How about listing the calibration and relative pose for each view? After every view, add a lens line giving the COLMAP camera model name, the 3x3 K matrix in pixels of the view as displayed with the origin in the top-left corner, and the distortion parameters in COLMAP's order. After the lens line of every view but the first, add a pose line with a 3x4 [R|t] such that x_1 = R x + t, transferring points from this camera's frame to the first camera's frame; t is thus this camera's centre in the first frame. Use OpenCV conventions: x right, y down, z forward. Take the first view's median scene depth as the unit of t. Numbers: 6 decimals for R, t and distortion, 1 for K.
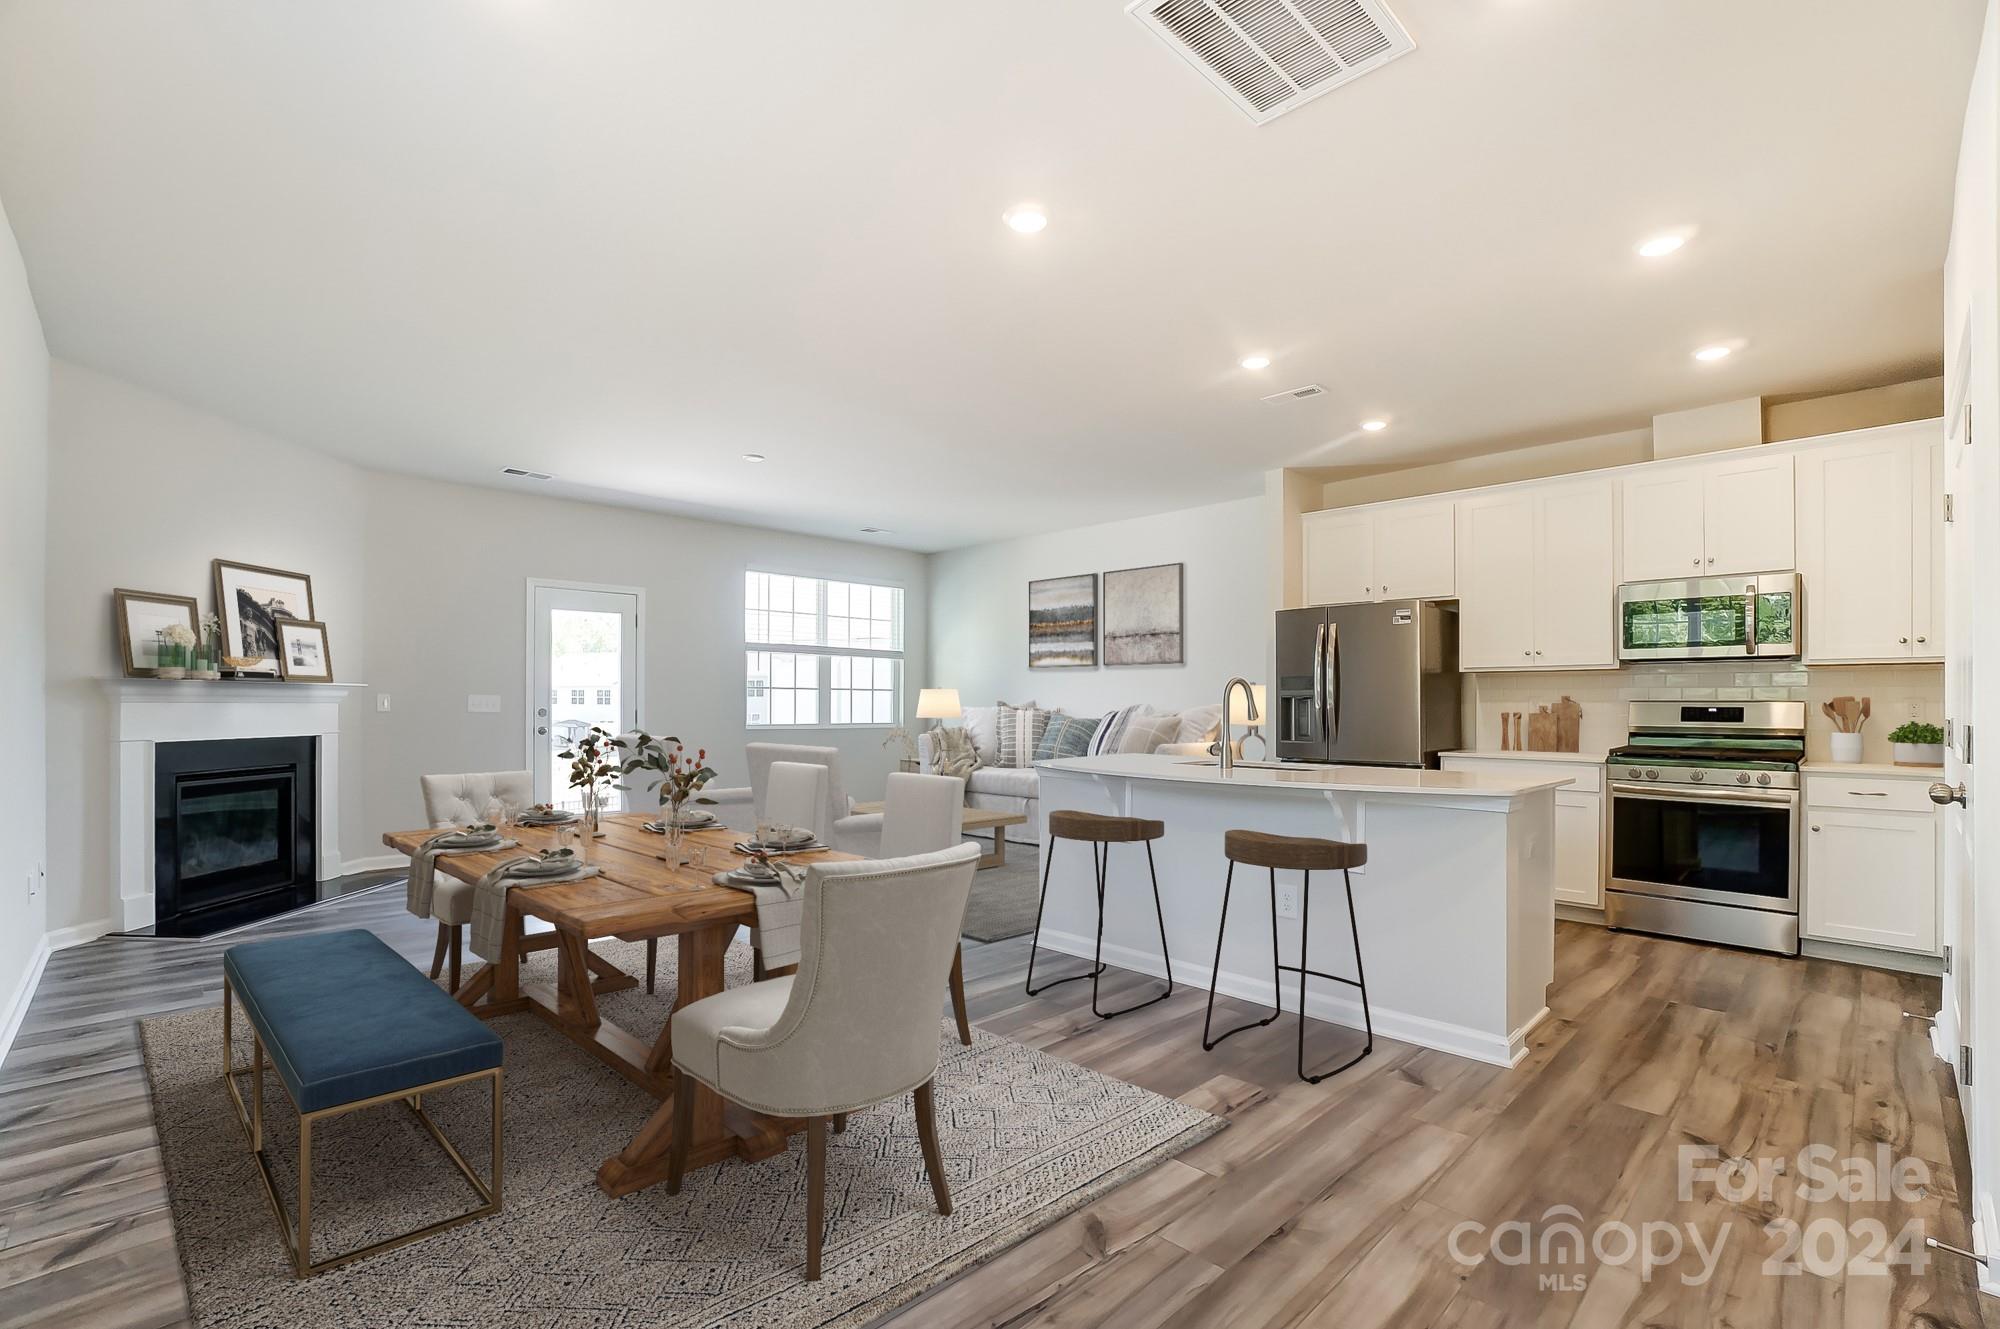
lens RADIAL K [[902.0, 0, 989.5], [0, 902.0, 703.0], [0, 0, 1]] dist [-0.031769, 0.010487]
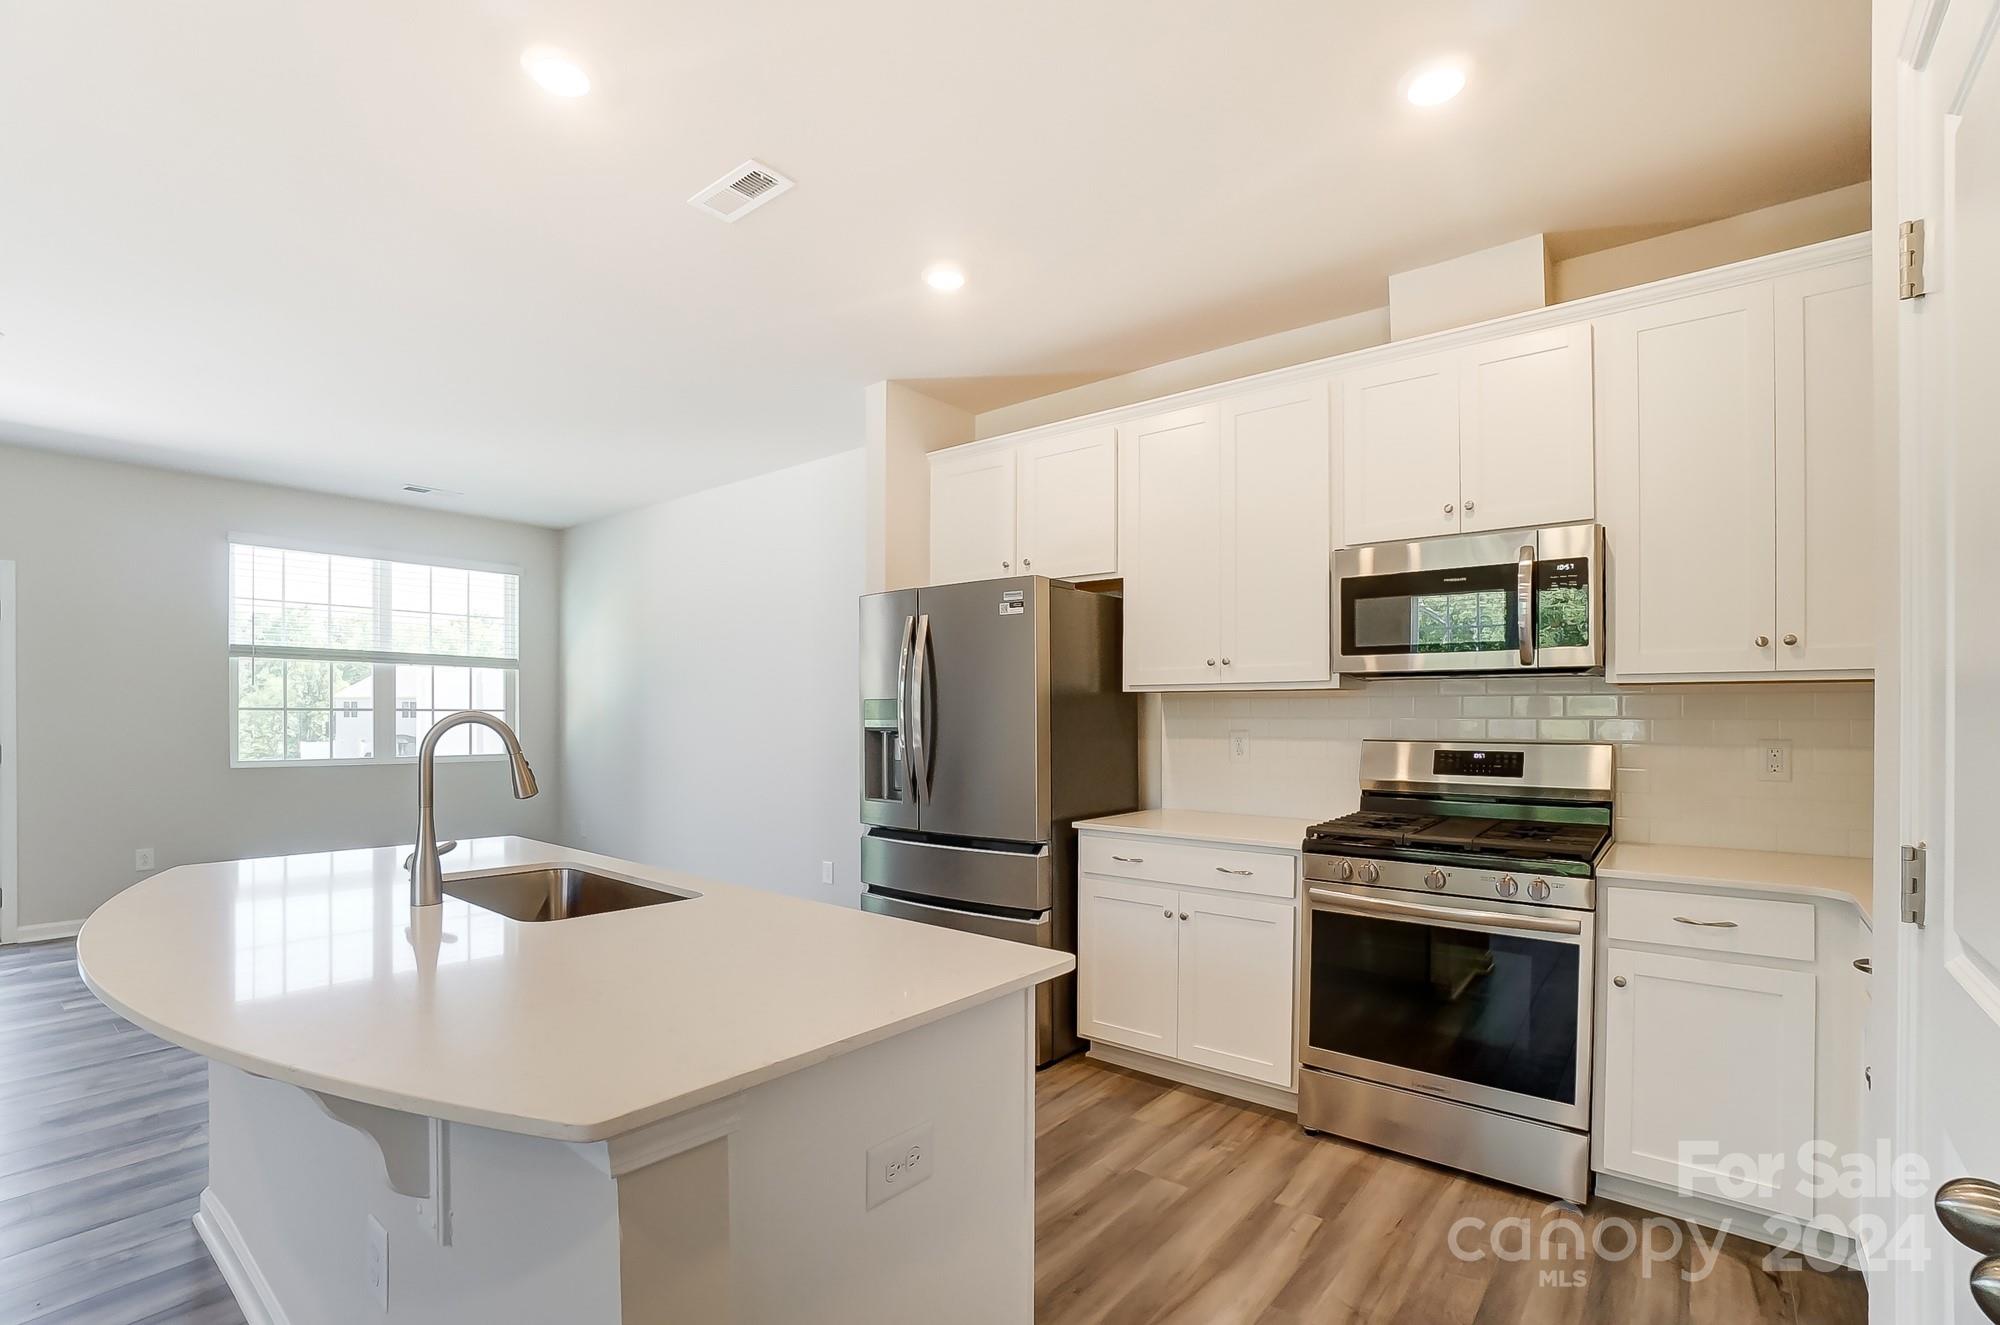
lens RADIAL K [[909.7, 0, 992.1], [0, 909.7, 720.3], [0, 0, 1]] dist [-0.034265, -0.000093]
pose [[0.993875, -0.000883, 0.110504, 0.409075], [0.000388, 0.999990, 0.004505, -0.019737], [-0.110507, -0.004435, 0.993865, 0.415717]]
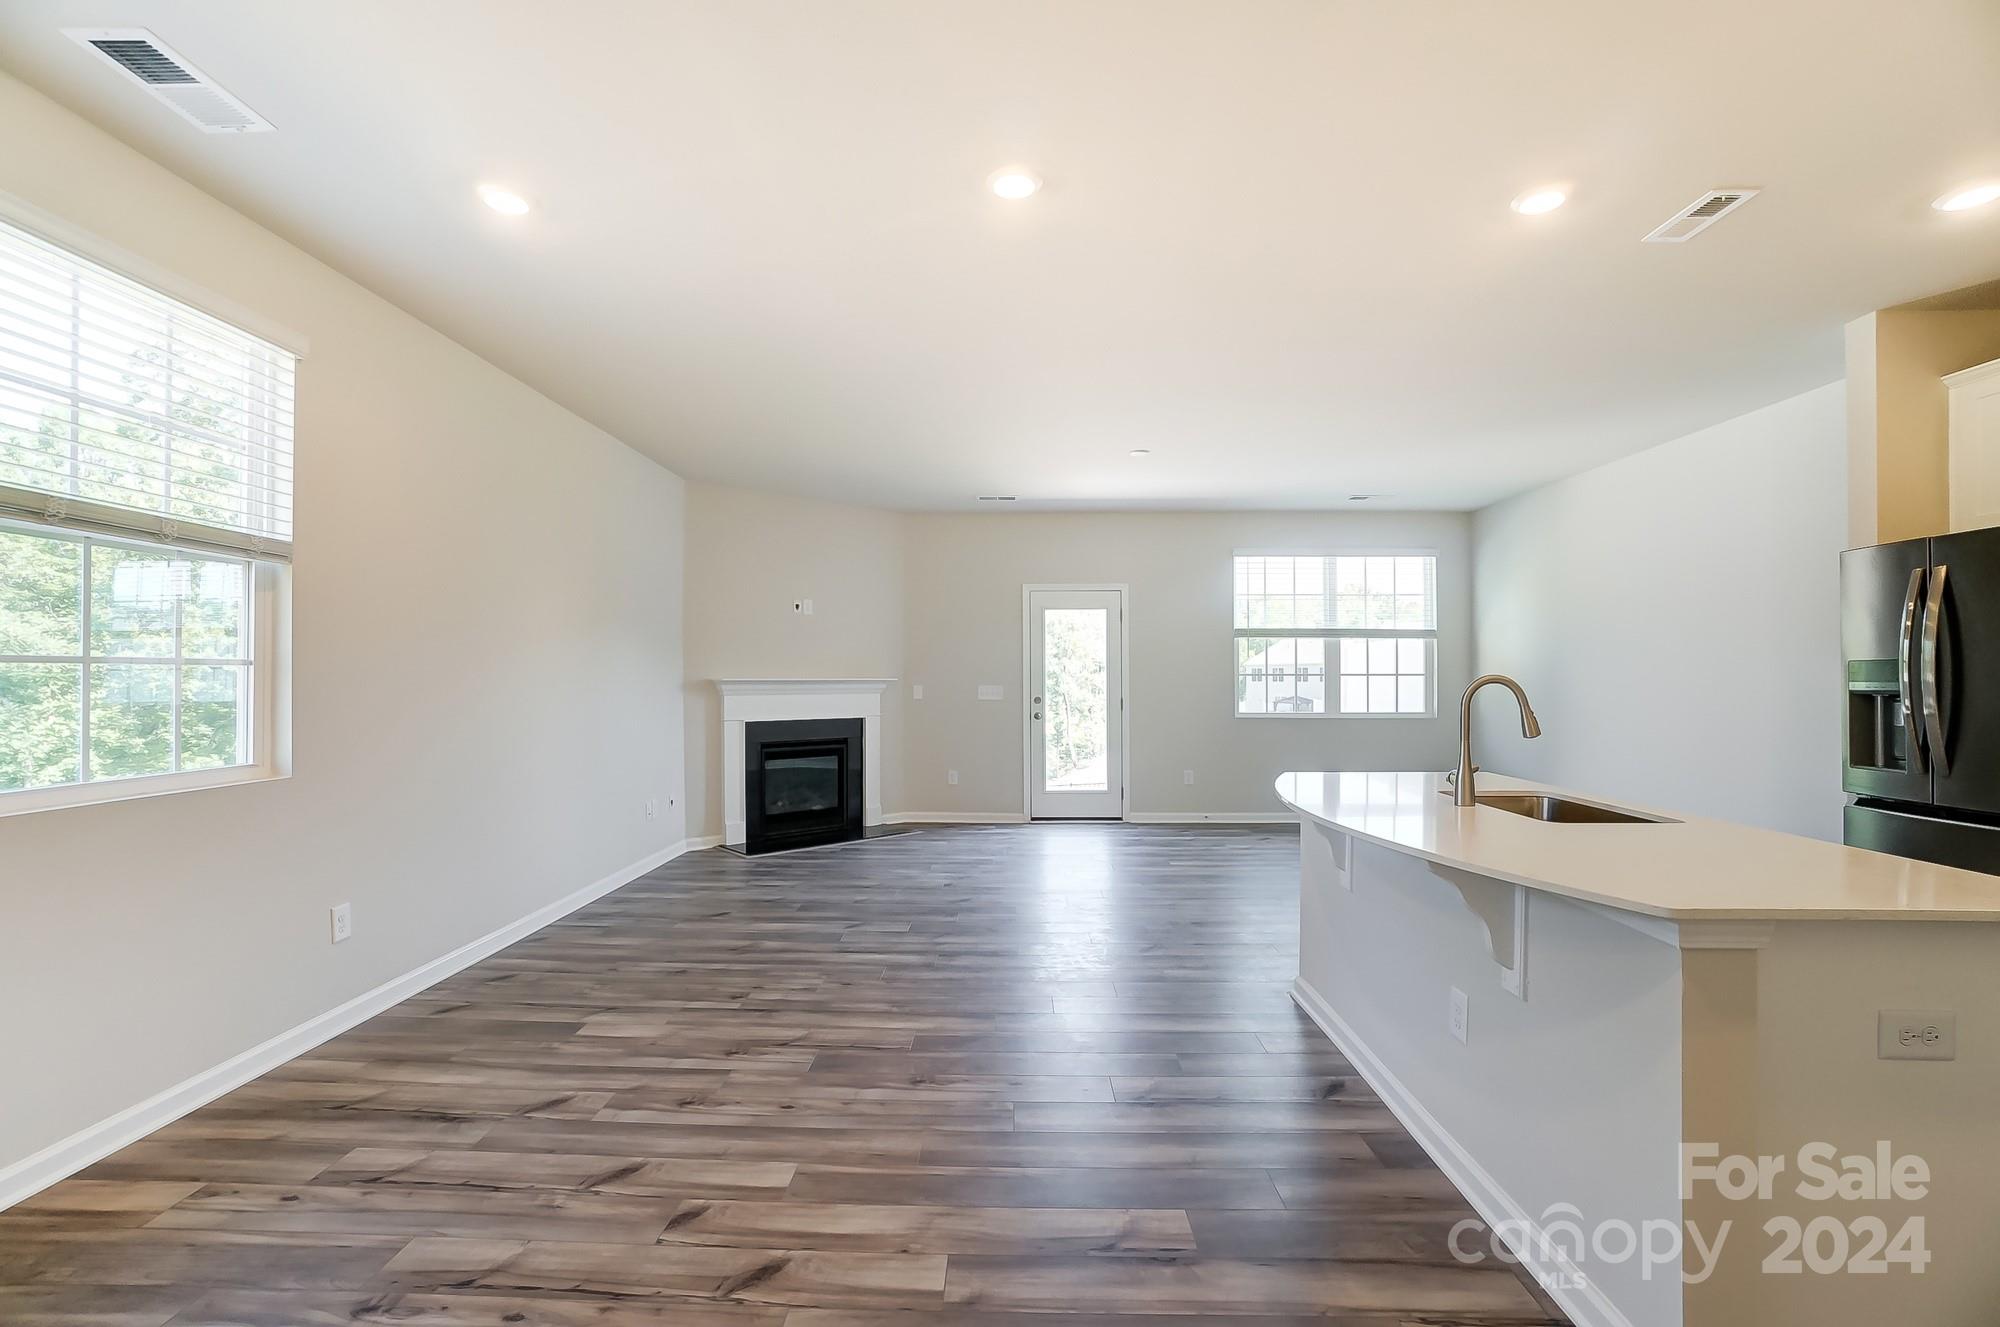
lens RADIAL K [[897.1, 0, 1012.8], [0, 897.1, 670.9], [0, 0, 1]] dist [-0.003473, 0.000222]
pose [[0.717364, -0.010472, -0.696619, 0.404298], [0.004277, 0.999934, -0.010626, -0.020893], [0.696685, 0.004643, 0.717362, 0.208195]]
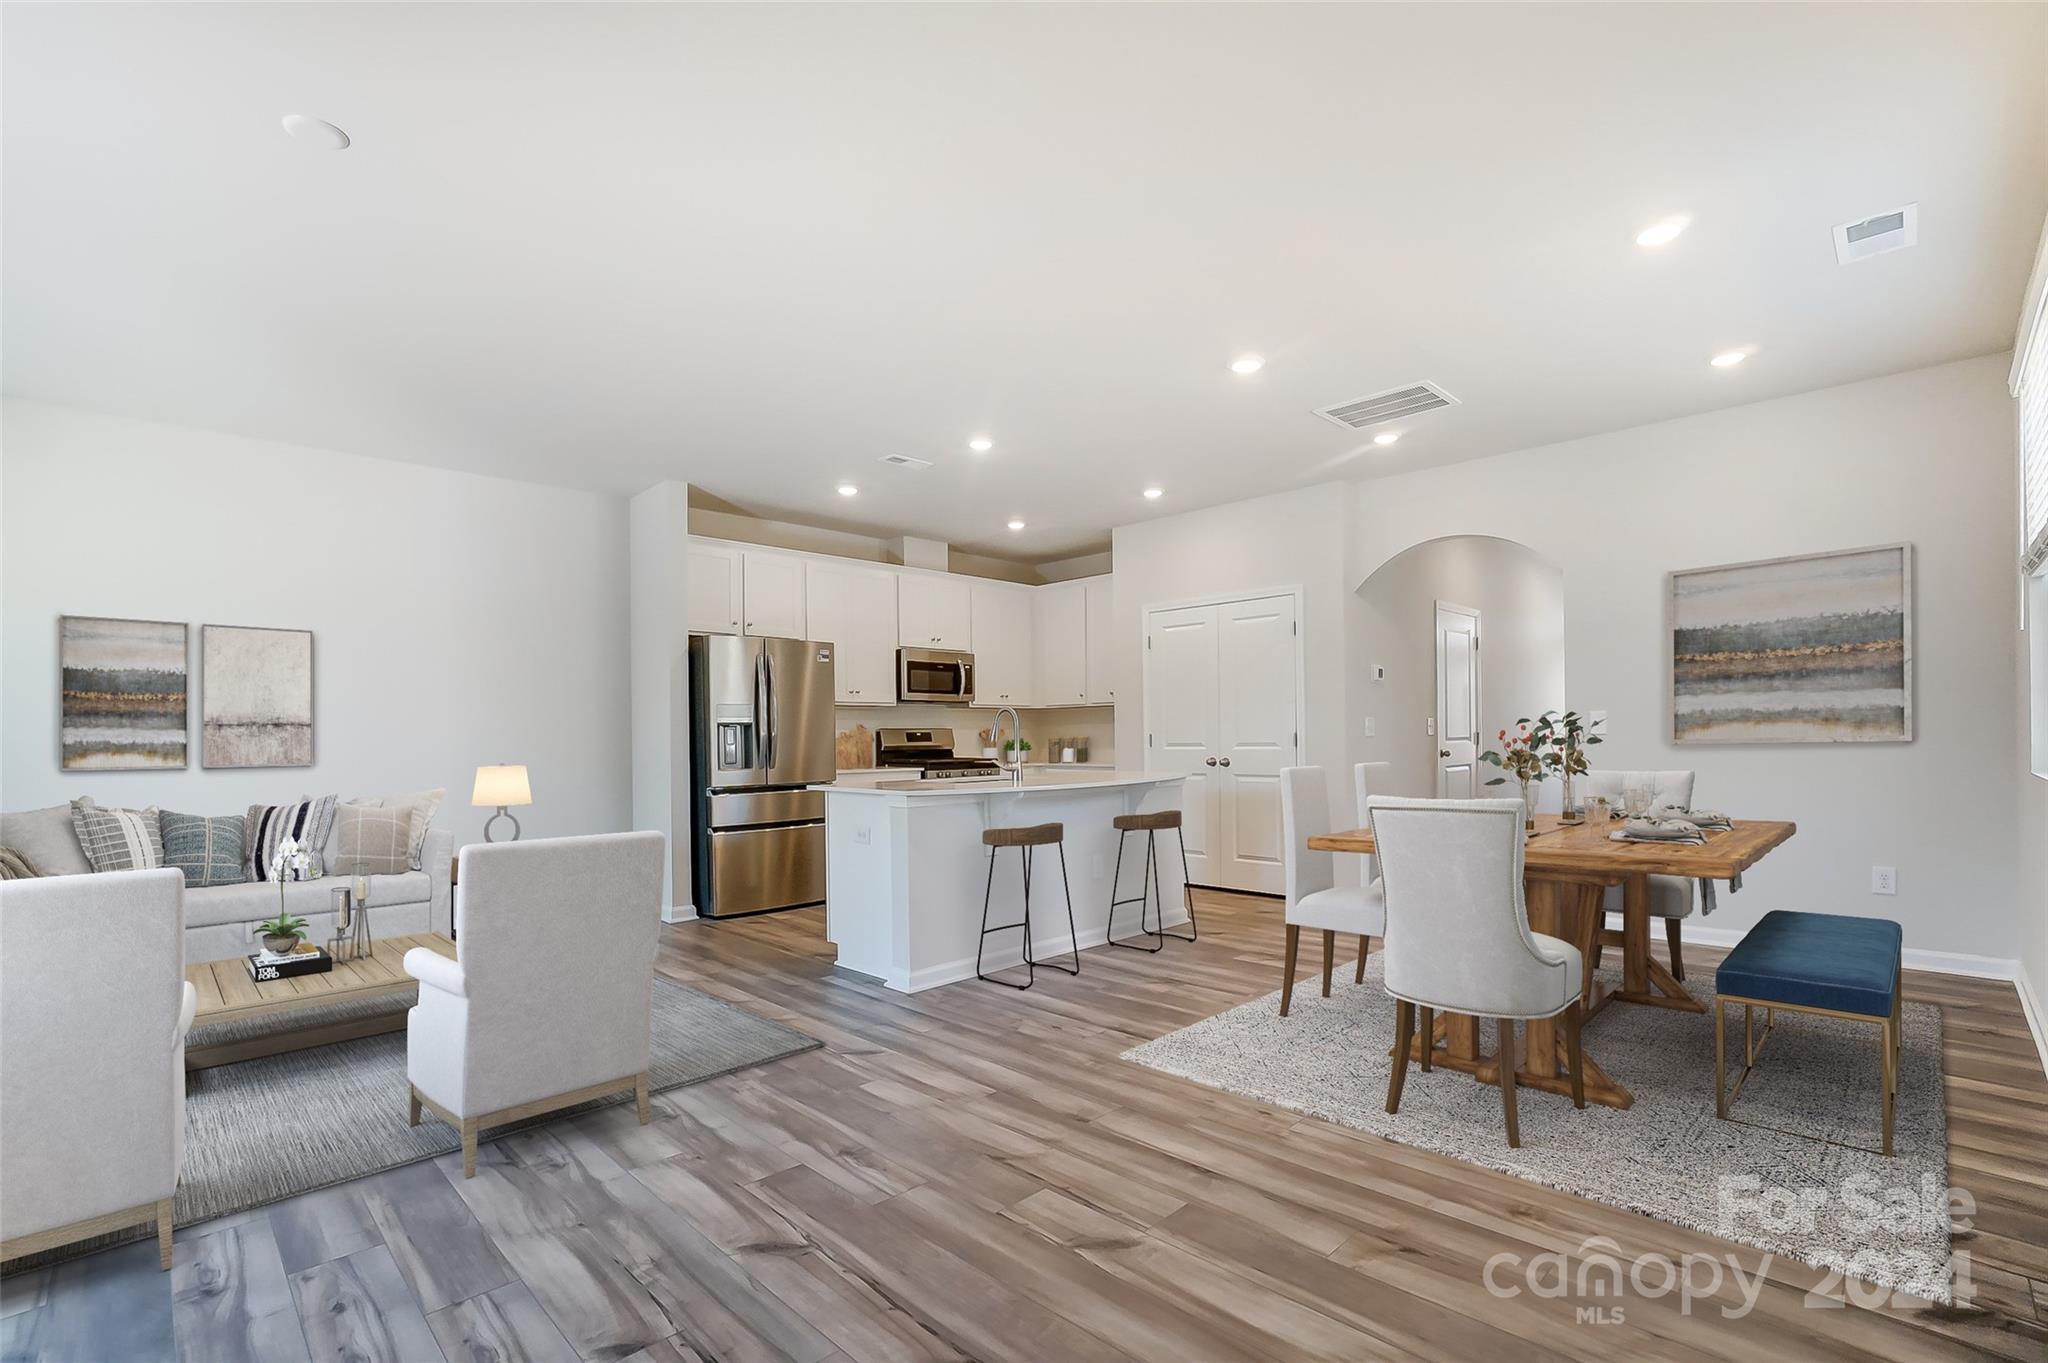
lens RADIAL K [[919.5, 0, 1031.7], [0, 919.5, 722.4], [0, 0, 1]] dist [-0.019064, 0.000146]
pose [[-0.012413, 0.009840, 0.999875, -0.808276], [0.010004, 0.999903, -0.009716, 0.005070], [-0.999873, 0.009882, -0.012510, 0.816103]]
